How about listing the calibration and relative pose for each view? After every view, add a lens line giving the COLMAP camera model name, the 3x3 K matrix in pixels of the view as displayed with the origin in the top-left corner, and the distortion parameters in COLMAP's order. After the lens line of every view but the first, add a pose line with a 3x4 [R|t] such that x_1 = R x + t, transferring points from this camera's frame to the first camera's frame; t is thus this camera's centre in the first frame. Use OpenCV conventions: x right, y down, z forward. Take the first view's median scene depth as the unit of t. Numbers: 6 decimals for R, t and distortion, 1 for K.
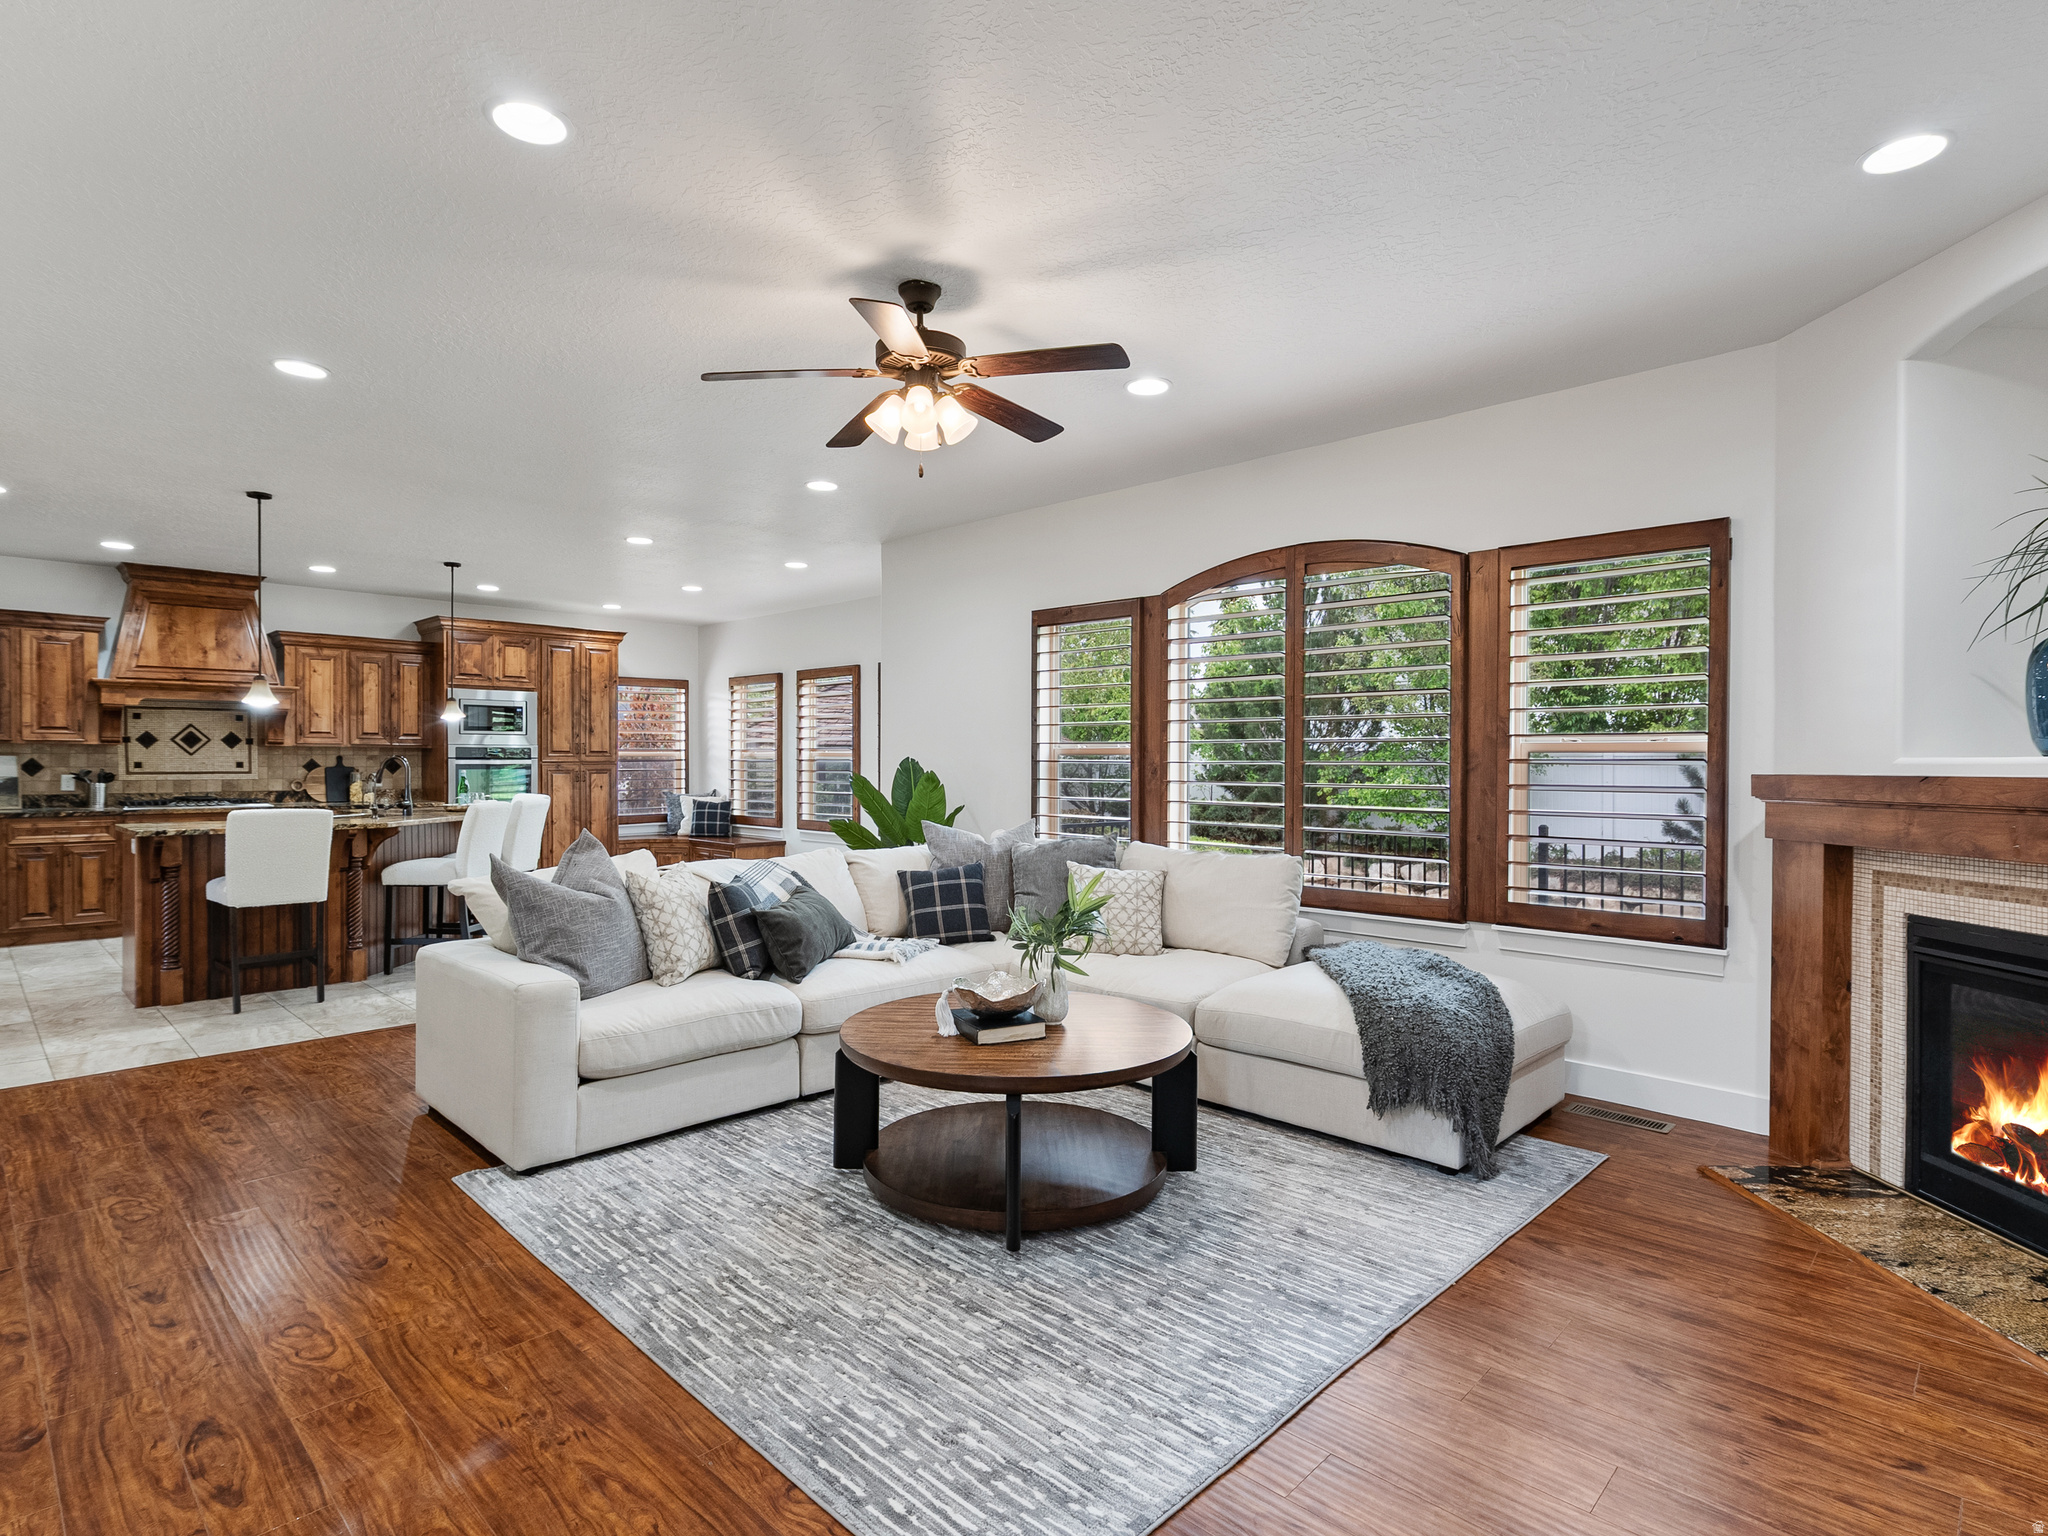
lens RADIAL K [[1047.7, 0, 1021.4], [0, 1047.7, 769.9], [0, 0, 1]] dist [-0.011114, 0.006554]
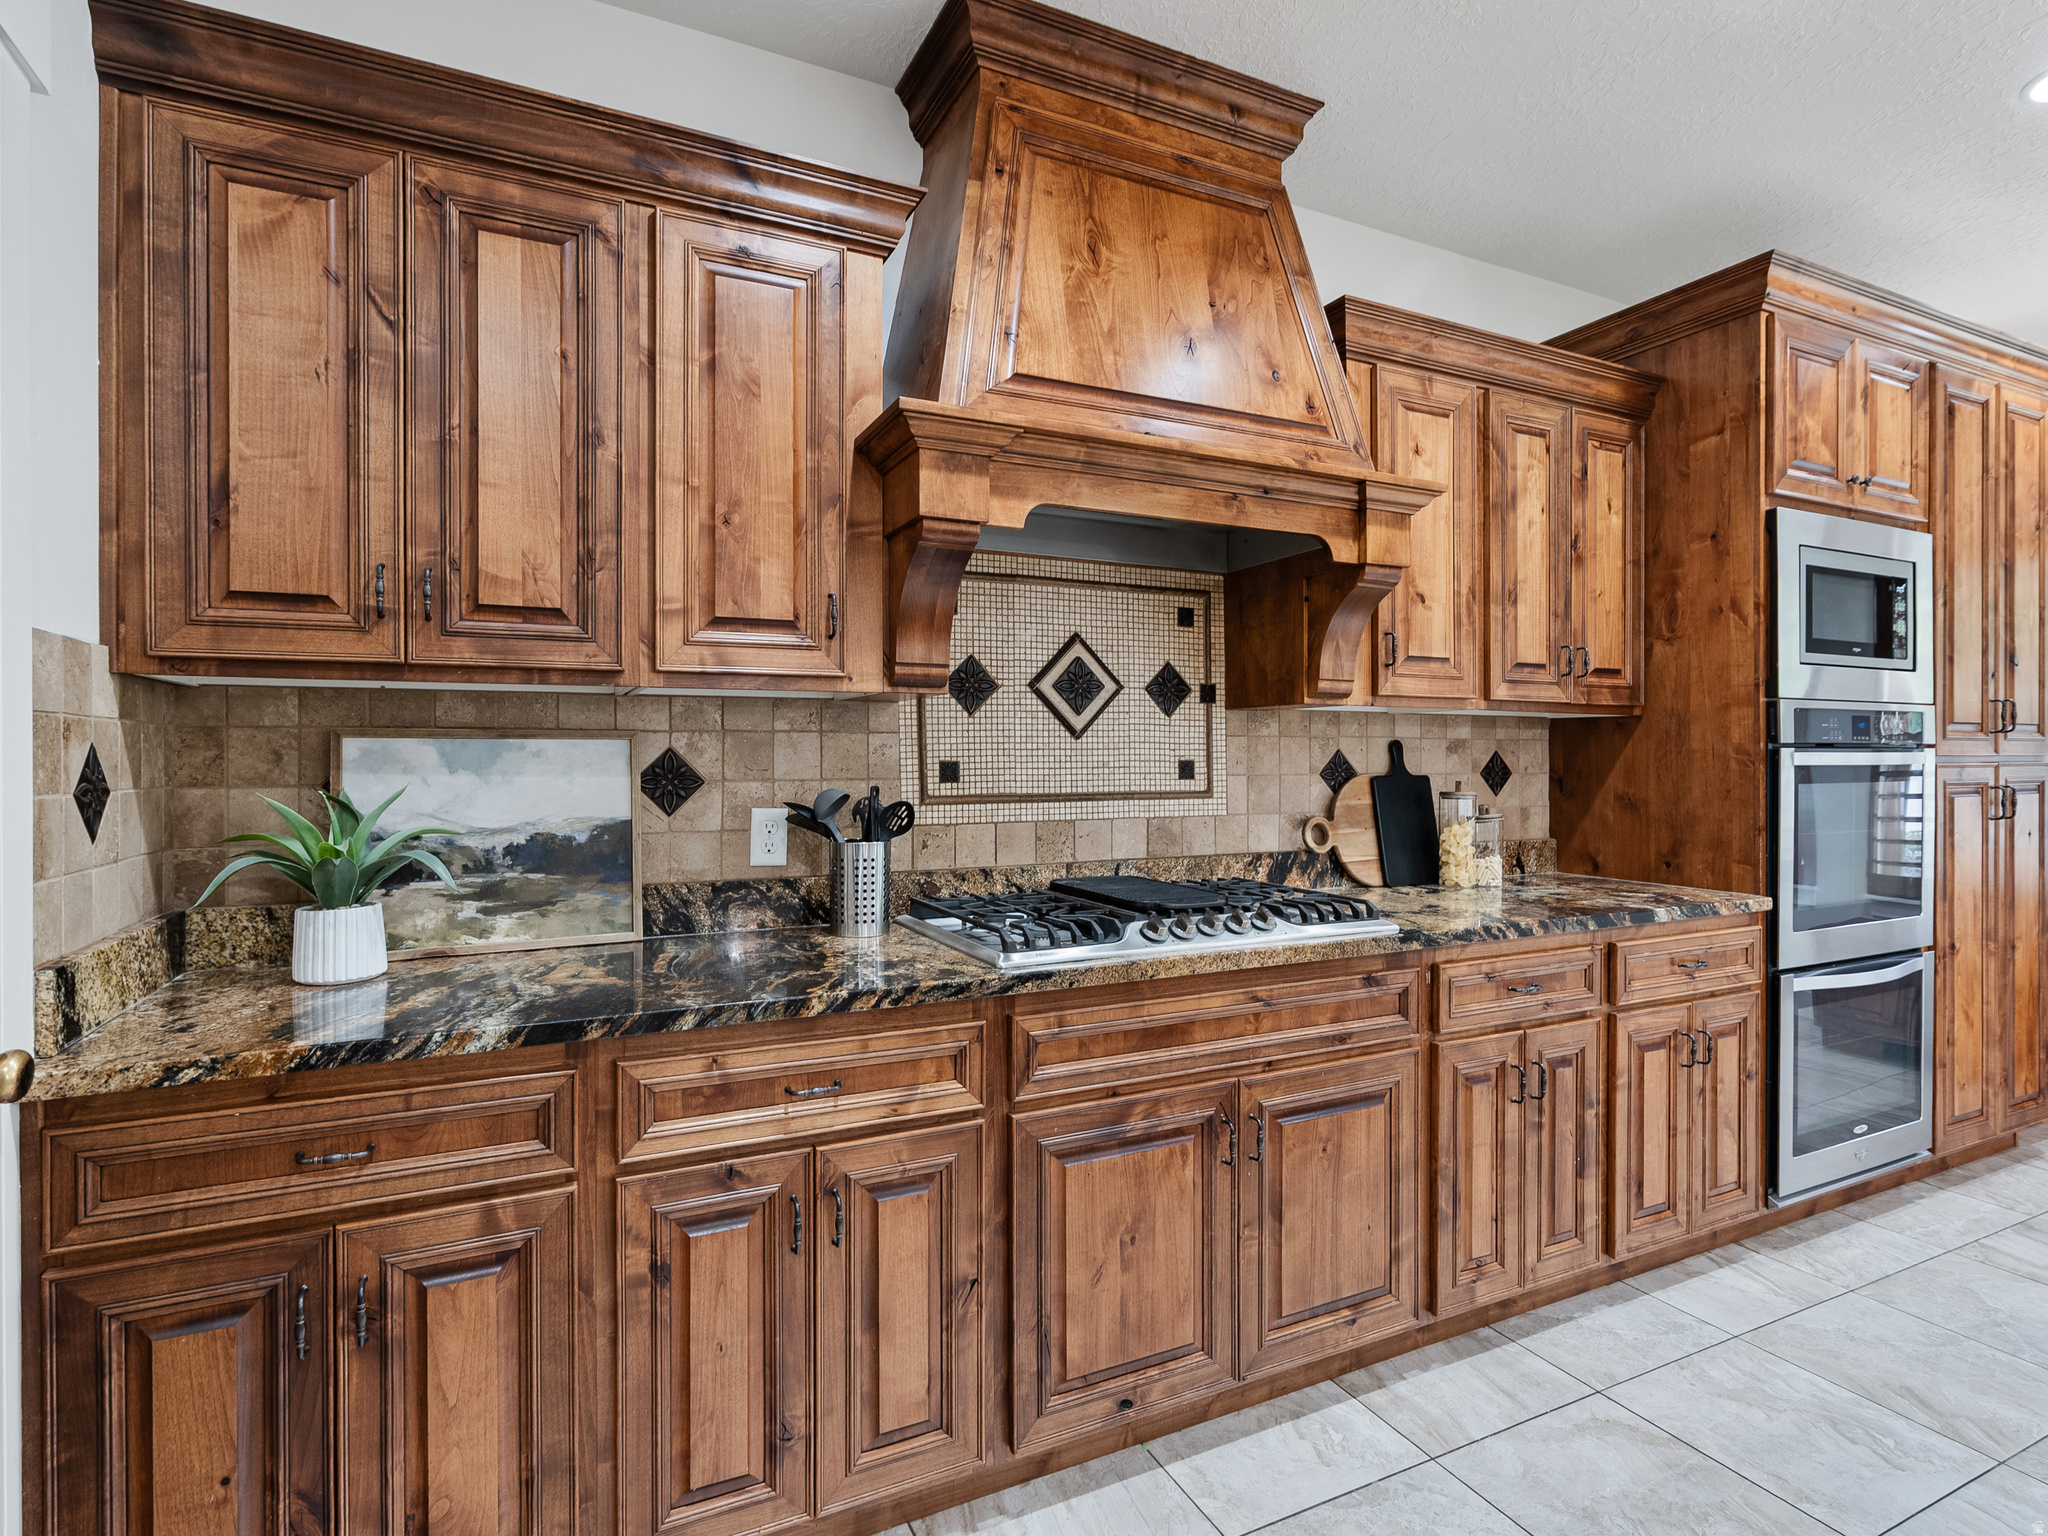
lens RADIAL K [[1047.7, 0, 1032.2], [0, 1047.7, 755.0], [0, 0, 1]] dist [-0.011114, 0.006554]
pose [[0.940297, -0.004254, -0.340328, -0.728466], [0.000532, 0.999939, -0.011027, -0.006125], [0.340354, 0.010188, 0.940242, 0.736229]]
